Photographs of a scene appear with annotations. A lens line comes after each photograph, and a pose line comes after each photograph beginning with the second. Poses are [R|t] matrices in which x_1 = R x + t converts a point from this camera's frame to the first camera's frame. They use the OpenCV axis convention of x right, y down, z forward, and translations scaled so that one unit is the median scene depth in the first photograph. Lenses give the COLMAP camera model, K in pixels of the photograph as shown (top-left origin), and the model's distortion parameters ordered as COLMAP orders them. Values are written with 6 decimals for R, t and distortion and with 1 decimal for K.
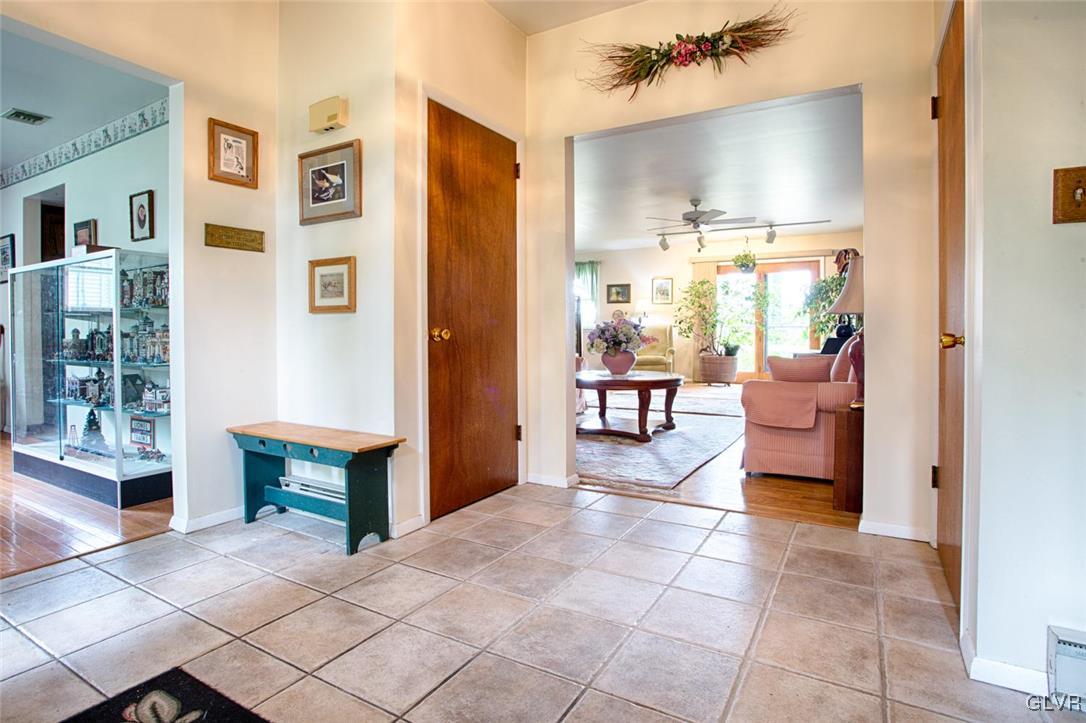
lens RADIAL K [[552.3, 0, 546.5], [0, 552.3, 331.7], [0, 0, 1]] dist [-0.000218, 0.000584]
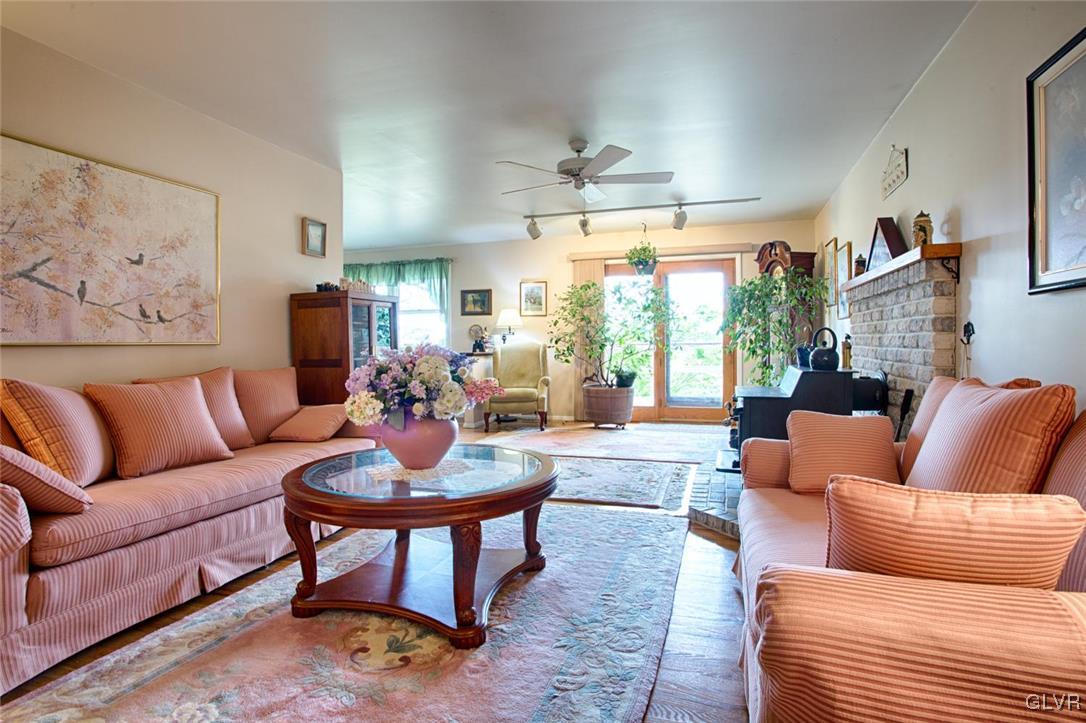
lens RADIAL K [[552.3, 0, 539.9], [0, 552.3, 355.1], [0, 0, 1]] dist [-0.000218, 0.000584]
pose [[0.979582, -0.012591, 0.200648, 0.076282], [0.009523, 0.999823, 0.016245, -0.010961], [-0.200817, -0.014003, 0.979529, 0.300846]]
